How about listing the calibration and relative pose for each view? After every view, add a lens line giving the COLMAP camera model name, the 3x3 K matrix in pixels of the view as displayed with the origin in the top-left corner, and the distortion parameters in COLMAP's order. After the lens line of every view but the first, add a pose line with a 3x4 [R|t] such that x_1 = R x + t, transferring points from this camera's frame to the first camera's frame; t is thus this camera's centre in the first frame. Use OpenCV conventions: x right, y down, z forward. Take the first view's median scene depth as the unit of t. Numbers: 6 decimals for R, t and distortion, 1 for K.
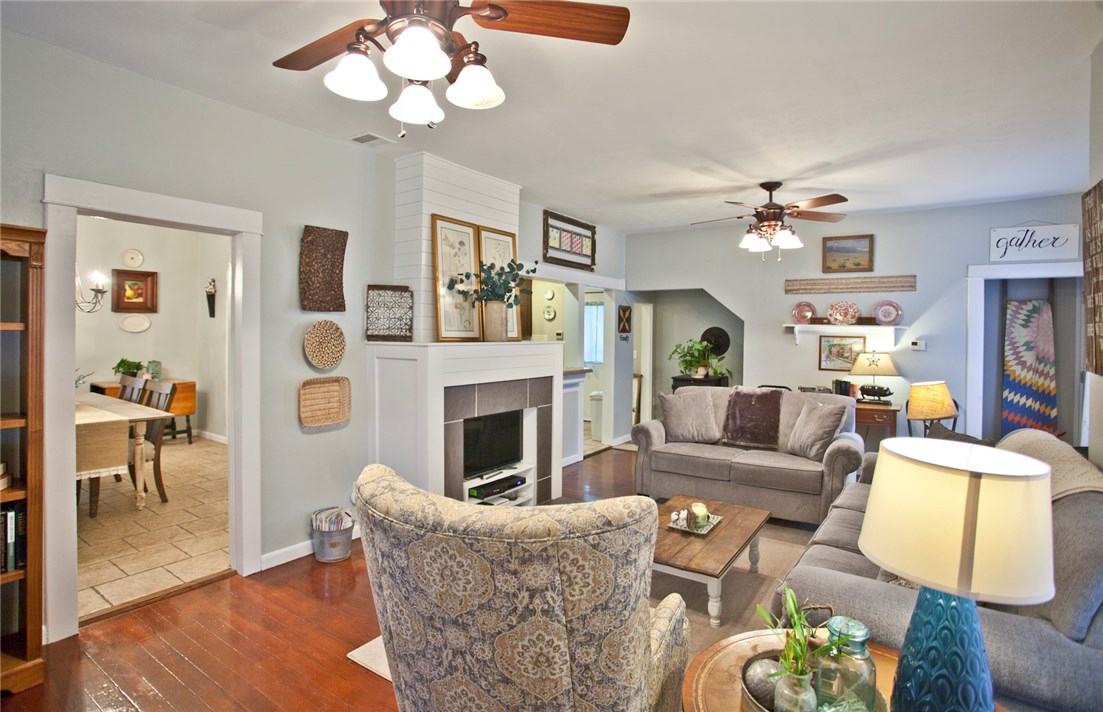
lens RADIAL K [[556.6, 0, 541.4], [0, 556.6, 340.9], [0, 0, 1]] dist [-0.054177, 0.000655]
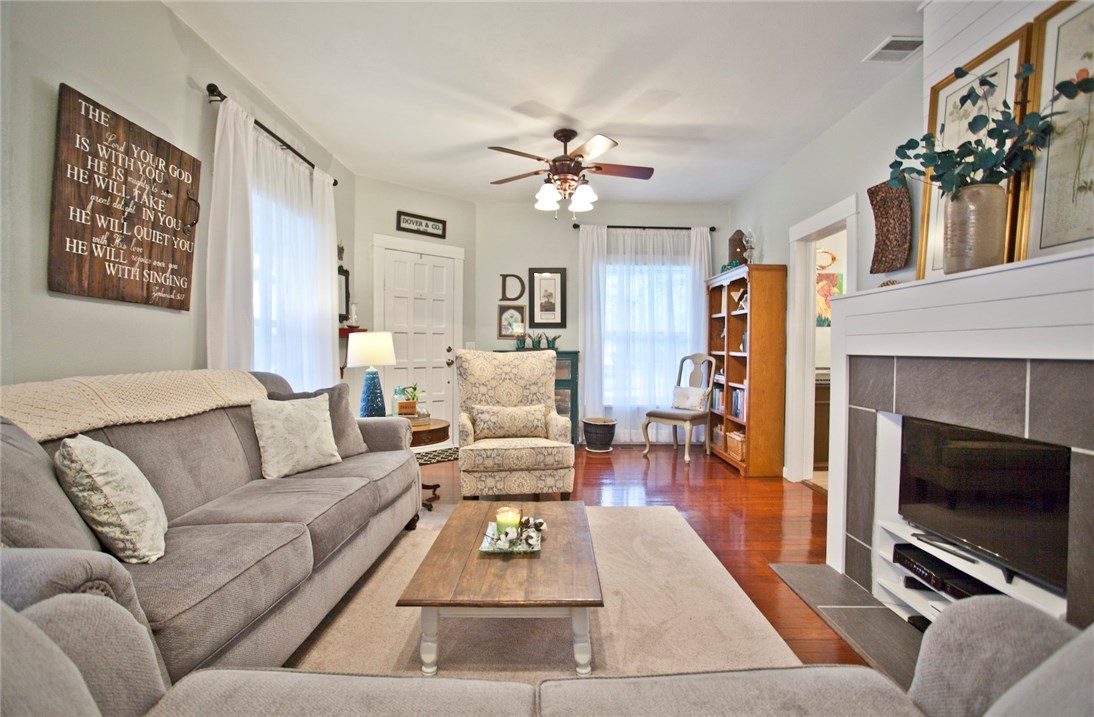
lens RADIAL K [[527.3, 0, 550.8], [0, 527.3, 352.6], [0, 0, 1]] dist [-0.078905, 0.033350]
pose [[-0.817902, -0.010734, -0.575257, 0.332752], [-0.022078, 0.999675, 0.012737, 0.050372], [0.574933, 0.023118, -0.817874, 0.841889]]
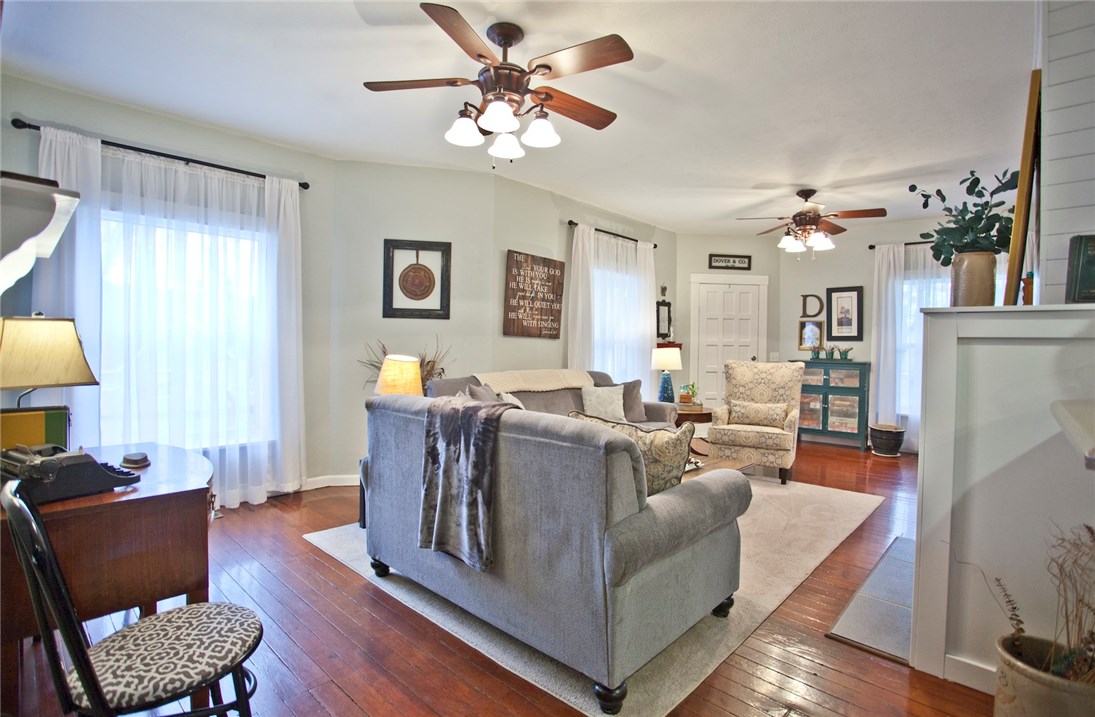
lens RADIAL K [[527.8, 0, 551.3], [0, 527.8, 352.6], [0, 0, 1]] dist [-0.078905, 0.033350]
pose [[-0.990230, -0.027323, 0.136738, 0.224977], [-0.023795, 0.999342, 0.027373, 0.025877], [-0.137396, 0.023851, -0.990229, 1.195740]]
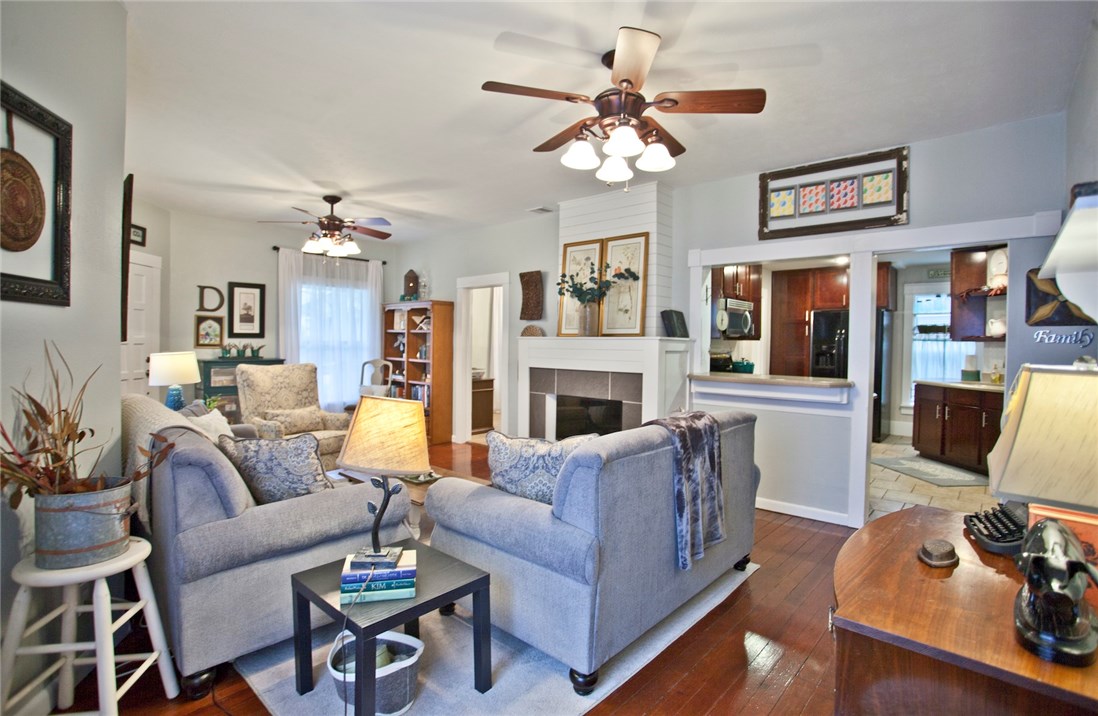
lens RADIAL K [[529.2, 0, 552.8], [0, 529.2, 352.1], [0, 0, 1]] dist [-0.078905, 0.033350]
pose [[-0.122938, 0.005097, -0.992401, 0.759362], [-0.027276, 0.999592, 0.008513, 0.018817], [0.992039, 0.028115, -0.122749, 0.781318]]
